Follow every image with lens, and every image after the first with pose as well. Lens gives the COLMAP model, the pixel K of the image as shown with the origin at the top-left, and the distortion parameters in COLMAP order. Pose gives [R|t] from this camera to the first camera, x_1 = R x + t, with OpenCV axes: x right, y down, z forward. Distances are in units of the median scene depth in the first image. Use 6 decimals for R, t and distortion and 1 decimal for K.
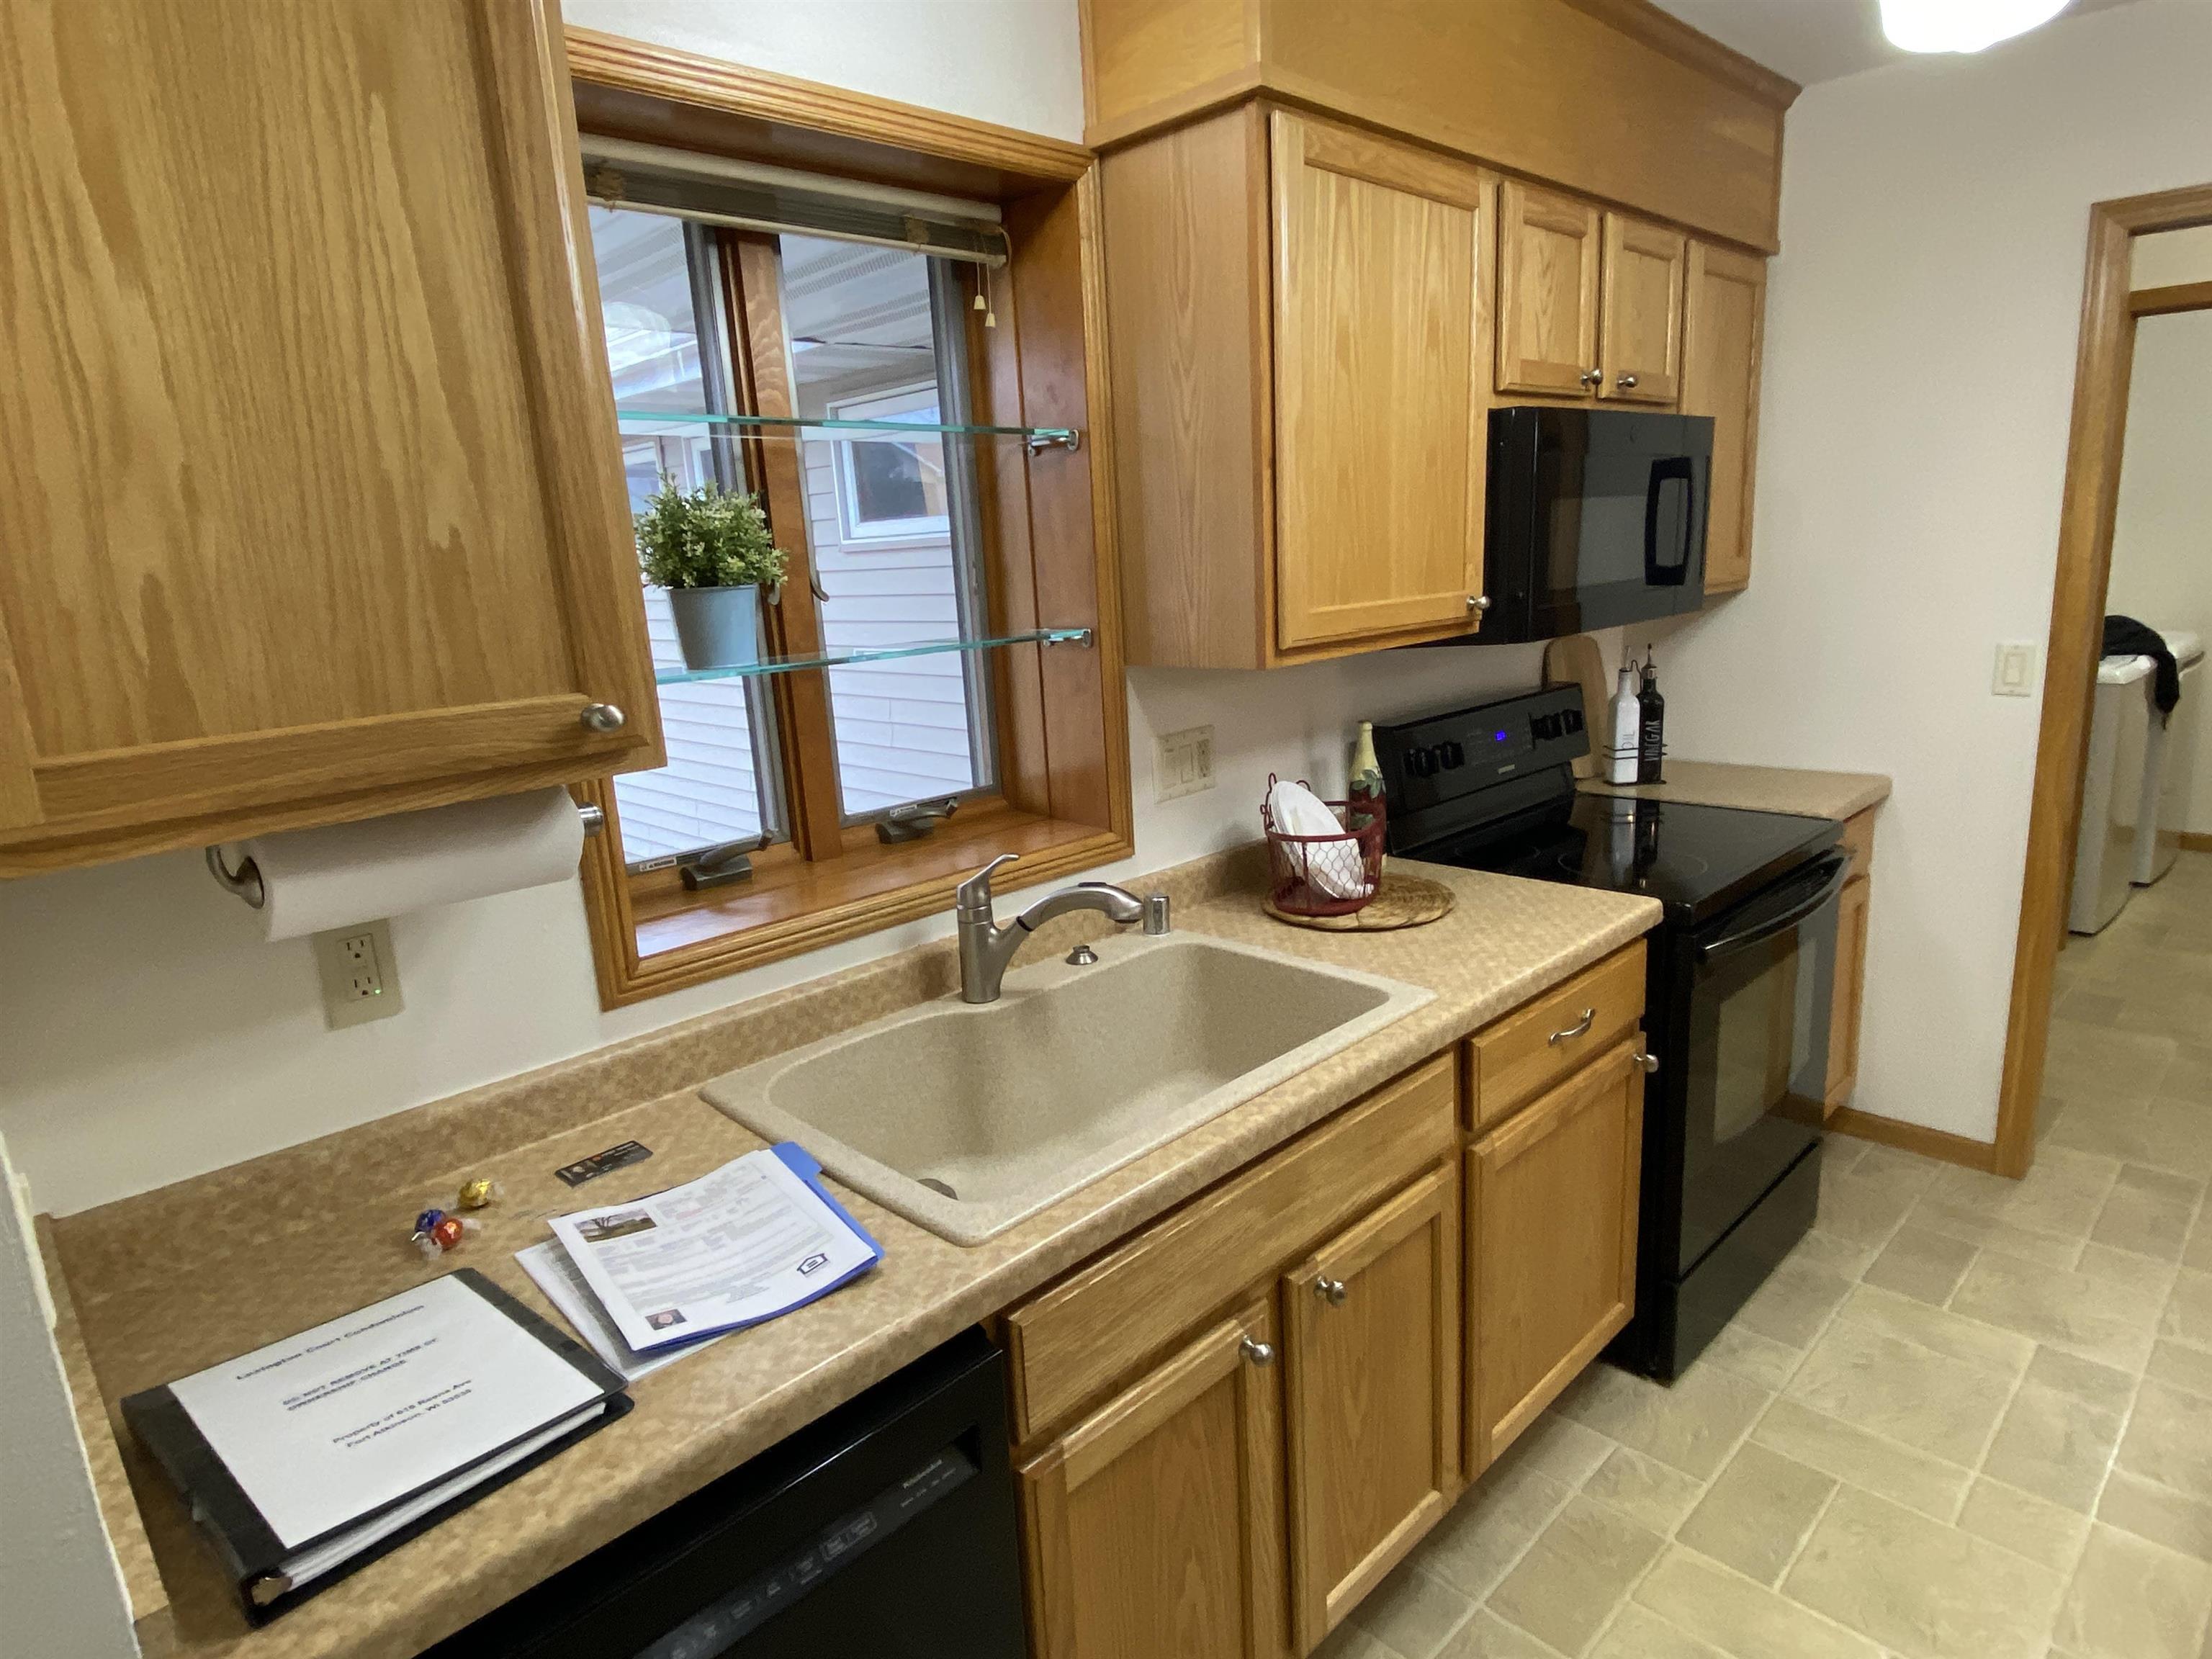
lens RADIAL K [[1247.8, 0, 1099.4], [0, 1247.8, 825.4], [0, 0, 1]] dist [0.045893, -0.048374]
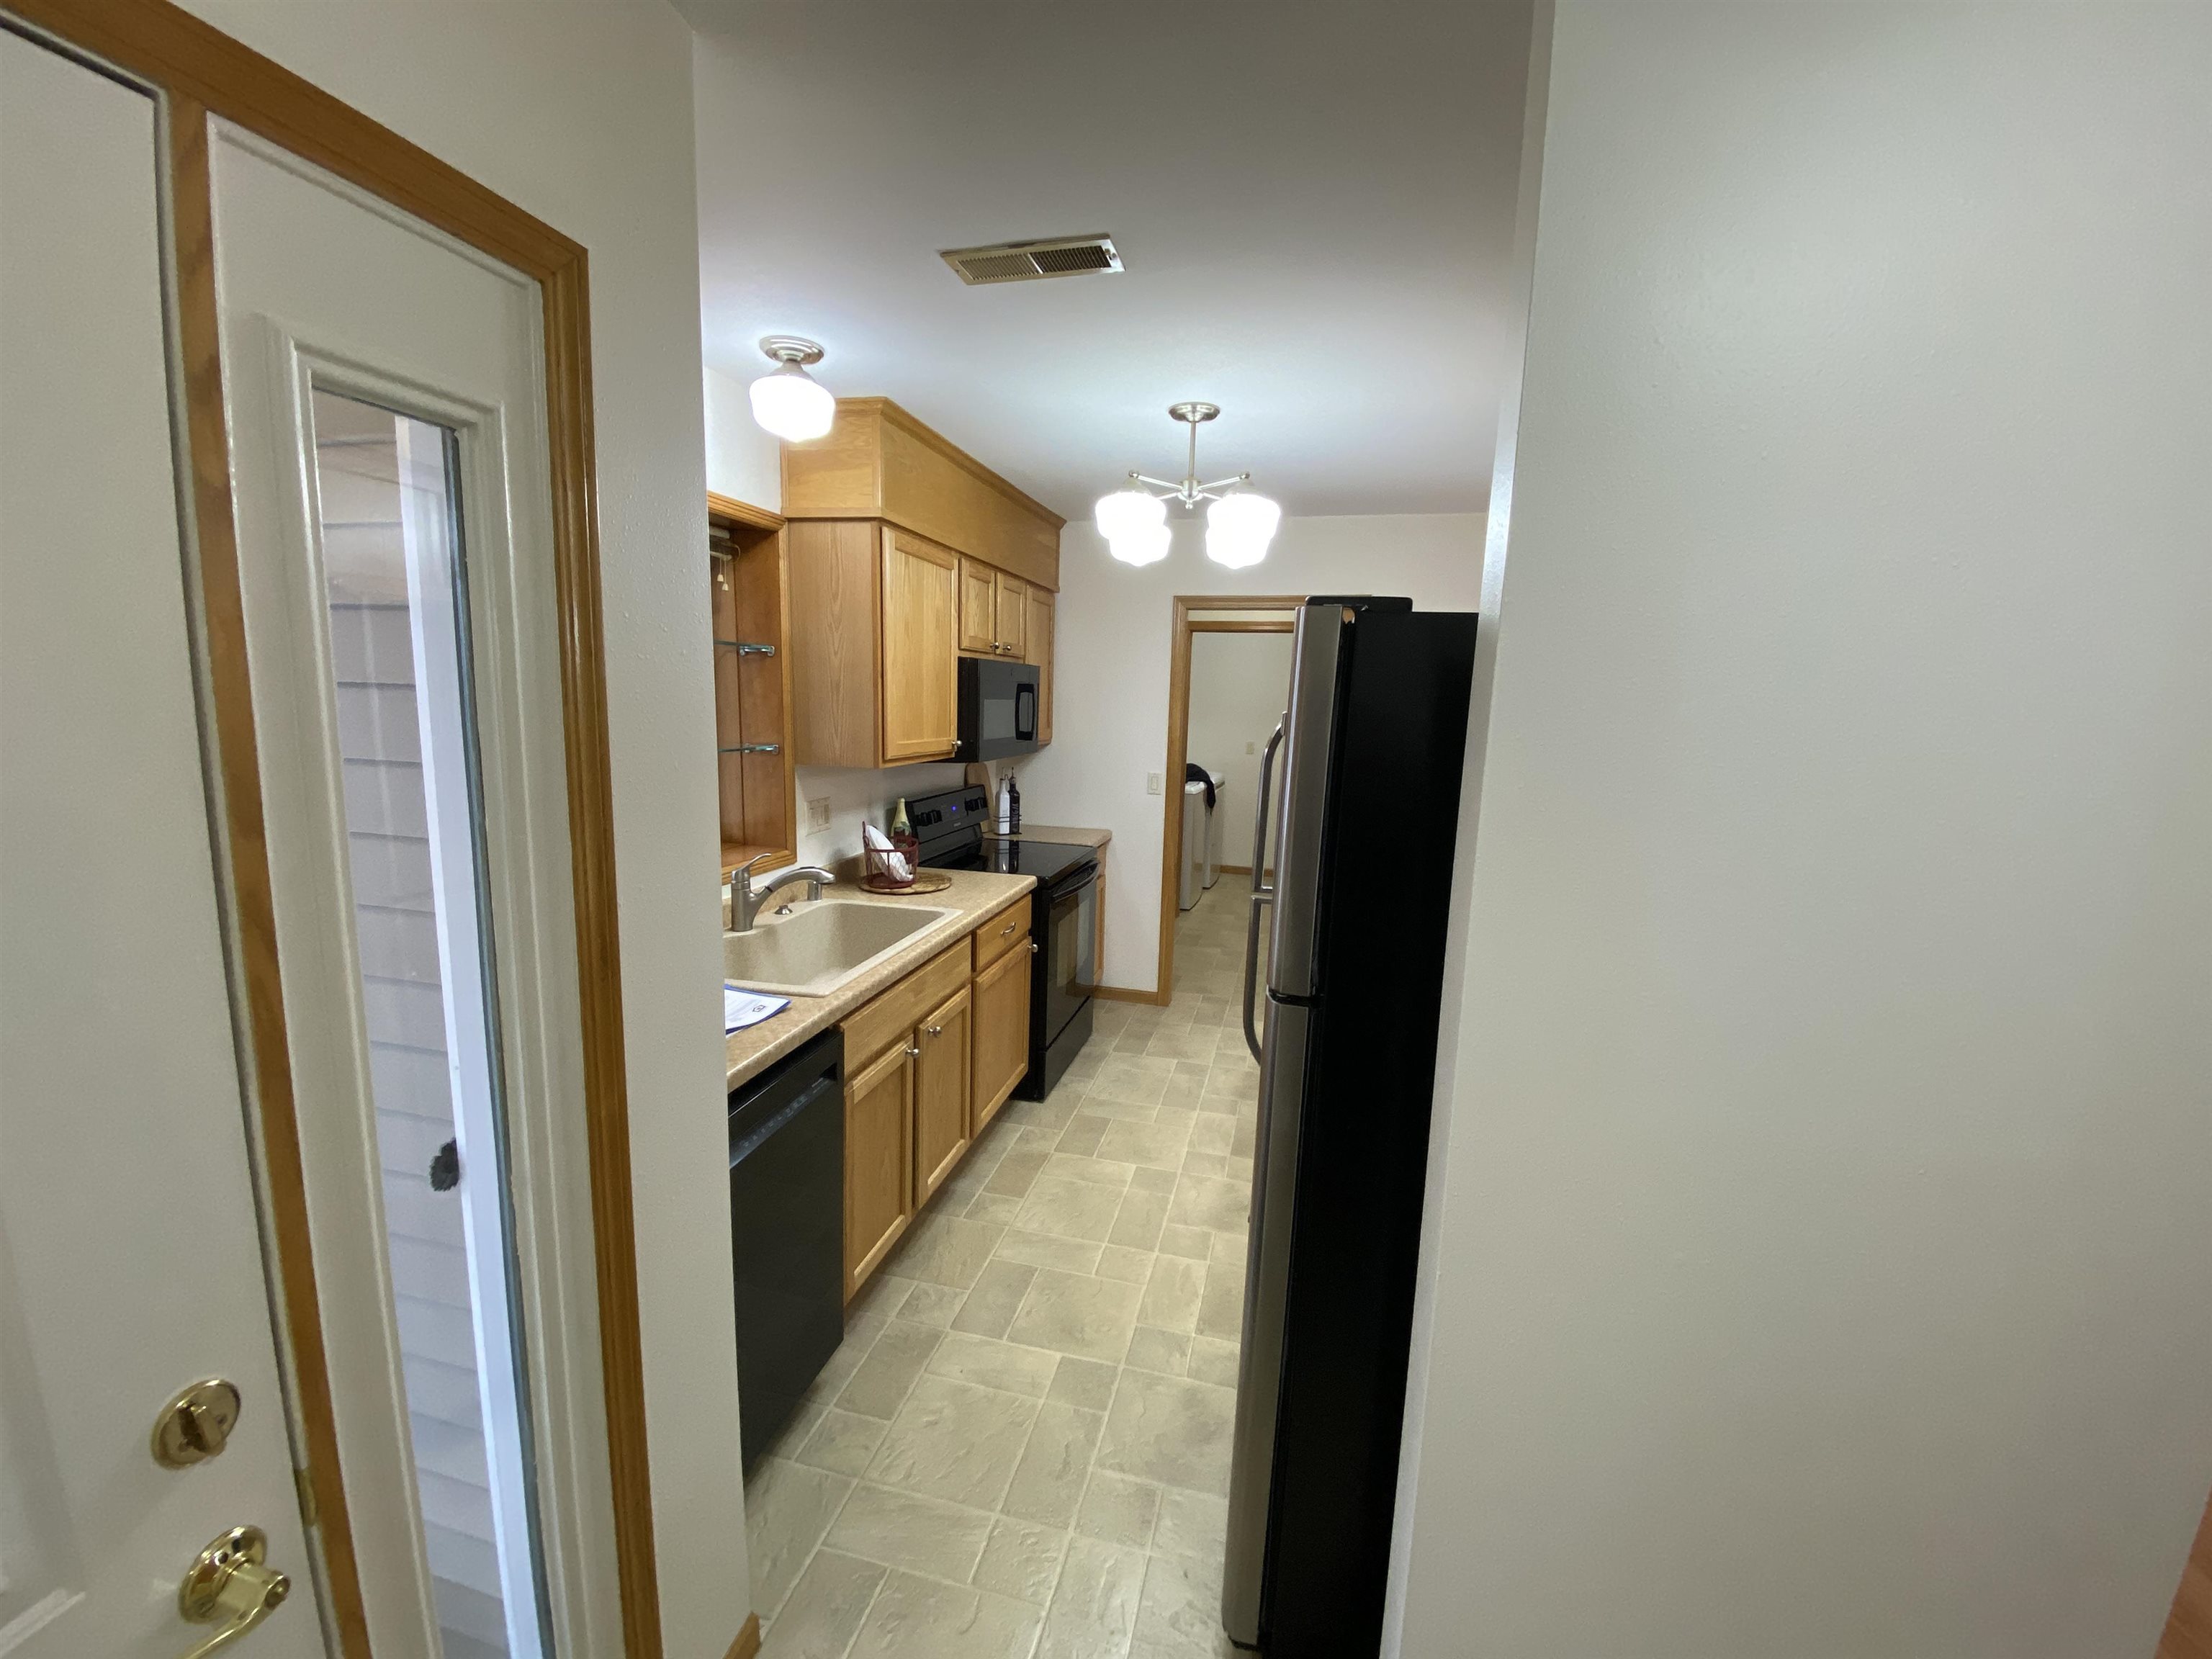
lens RADIAL K [[893.4, 0, 1104.0], [0, 893.4, 823.9], [0, 0, 1]] dist [0.050331, -0.000055]
pose [[0.840393, 0.002379, 0.541972, -0.341577], [0.041673, 0.996746, -0.068994, 0.083552], [-0.540373, 0.080568, 0.837560, -0.450246]]
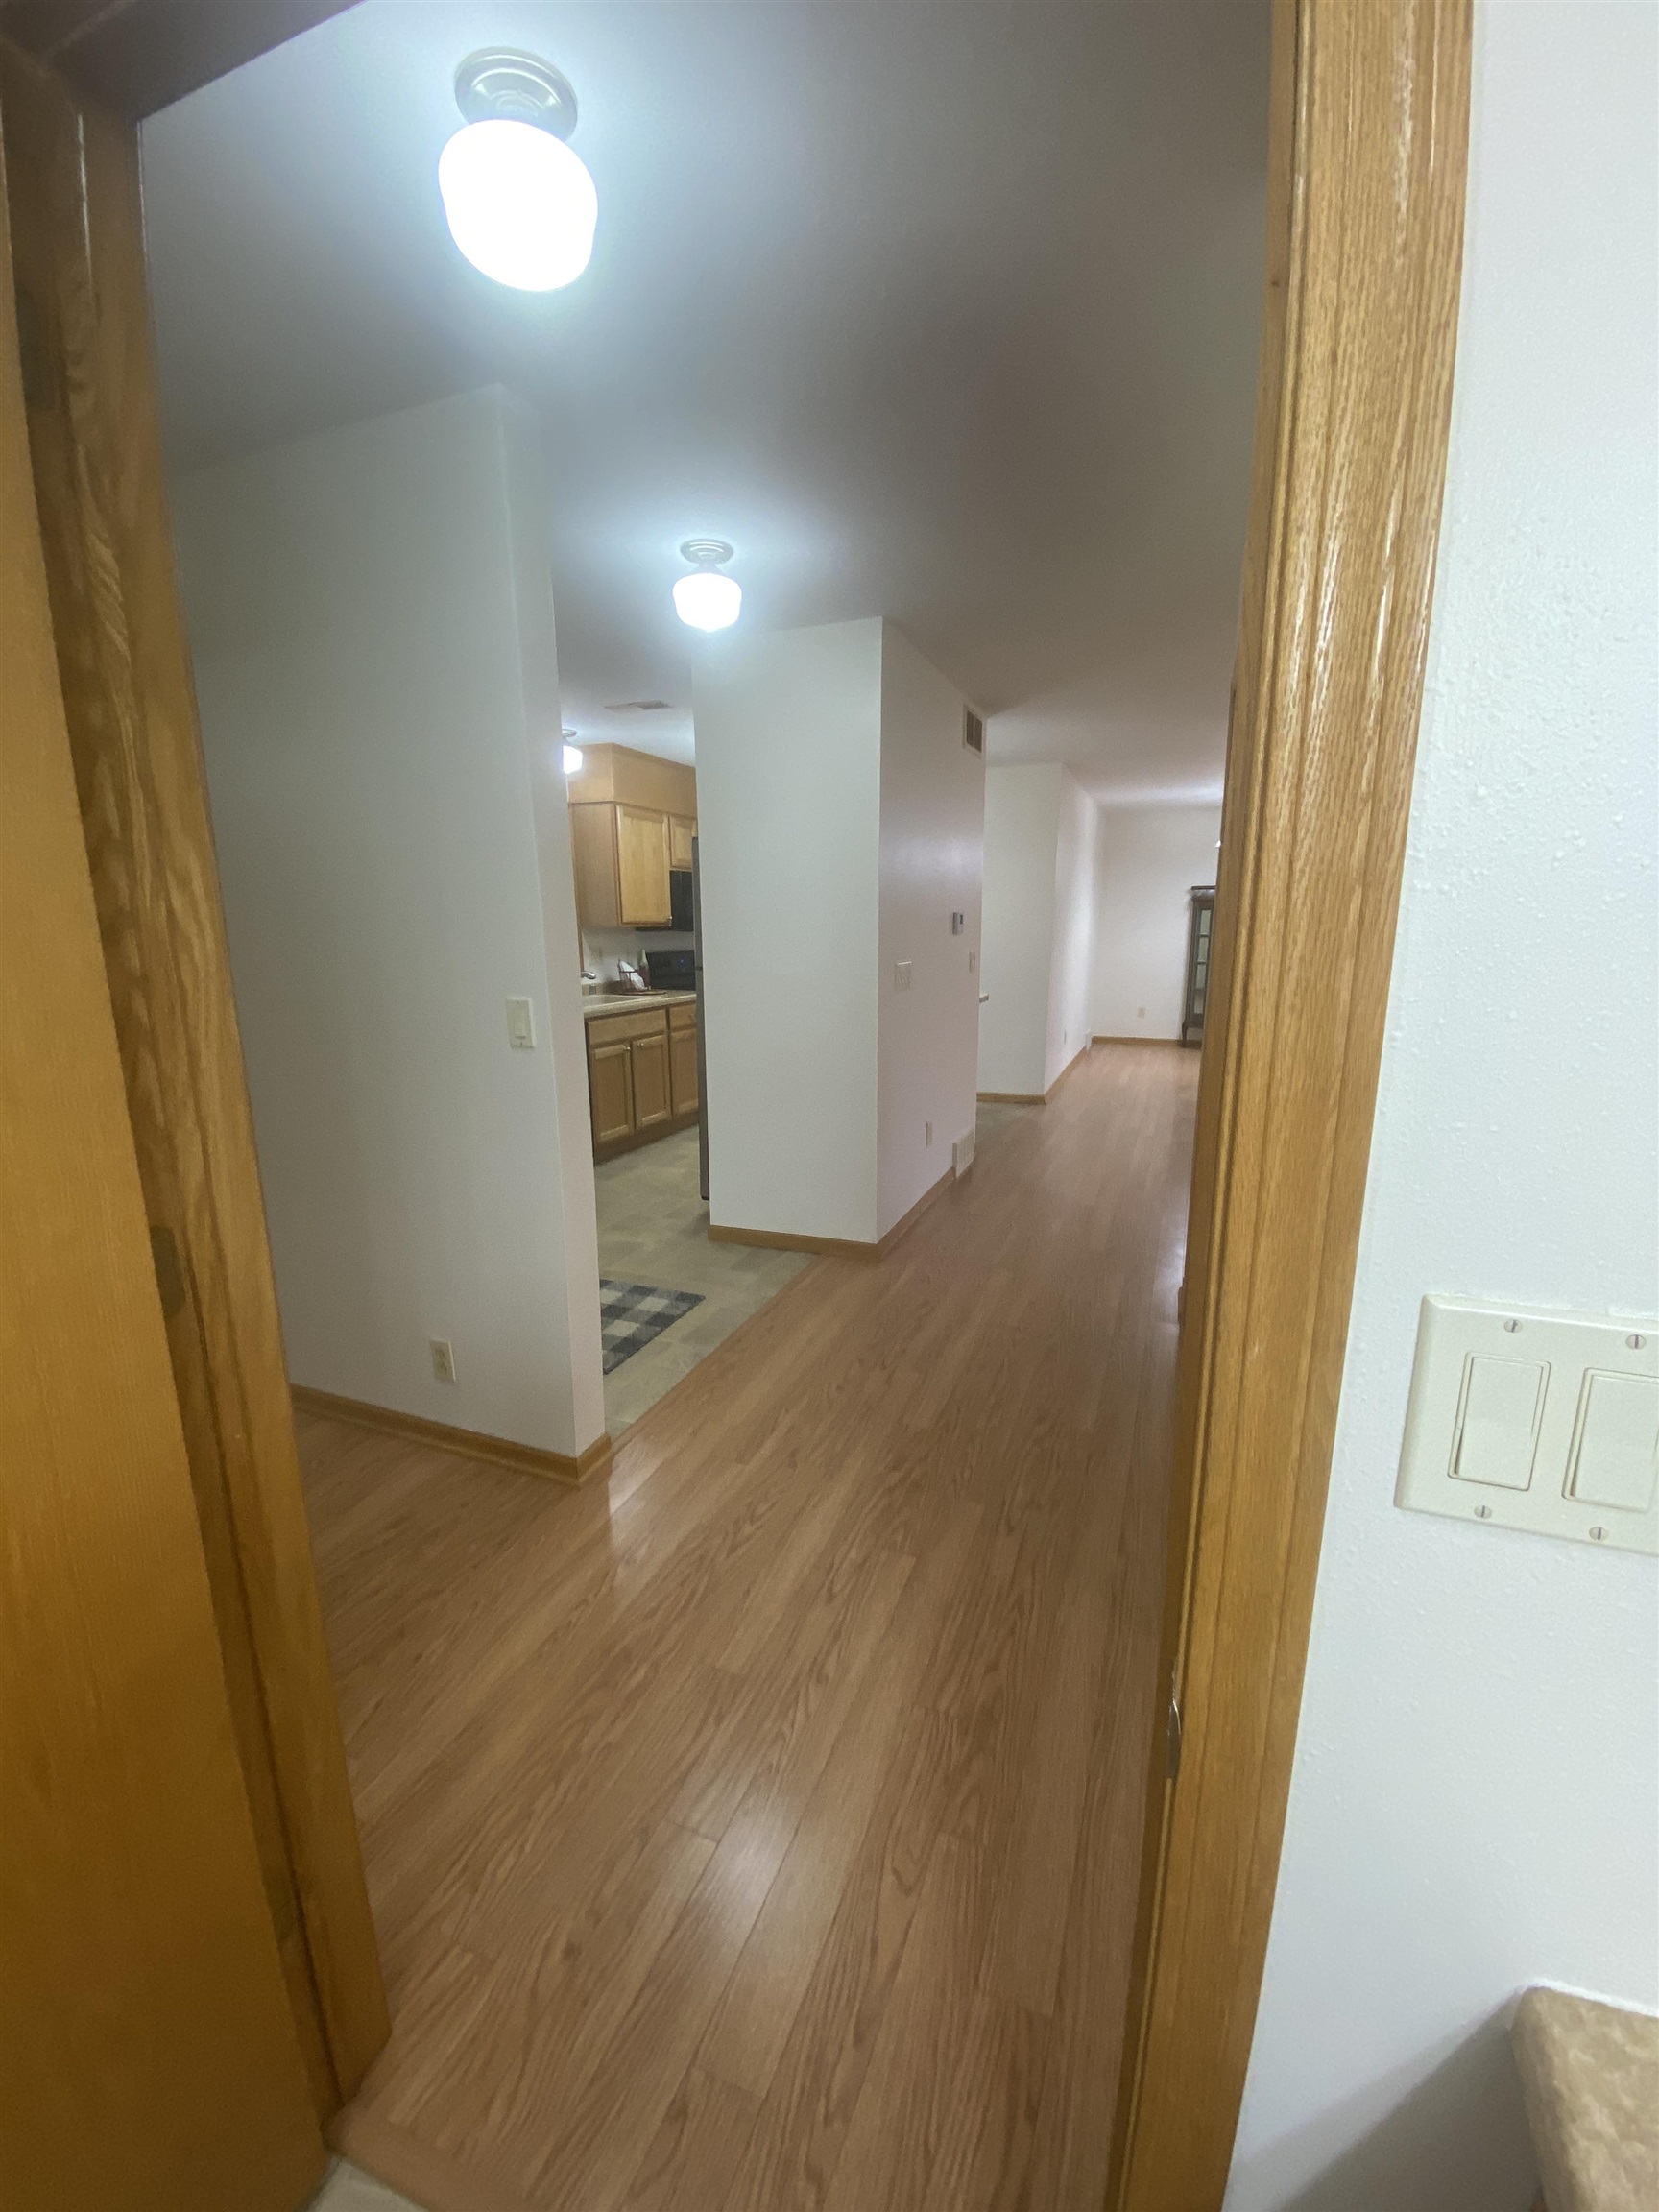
lens RADIAL K [[893.4, 0, 829.5], [0, 893.4, 1106.0], [0, 0, 1]] dist [0.050331, -0.000055]
pose [[0.913437, -0.034938, 0.405479, -0.440294], [0.045925, 0.998793, -0.017398, 0.528375], [-0.404382, 0.034514, 0.913939, -1.923560]]
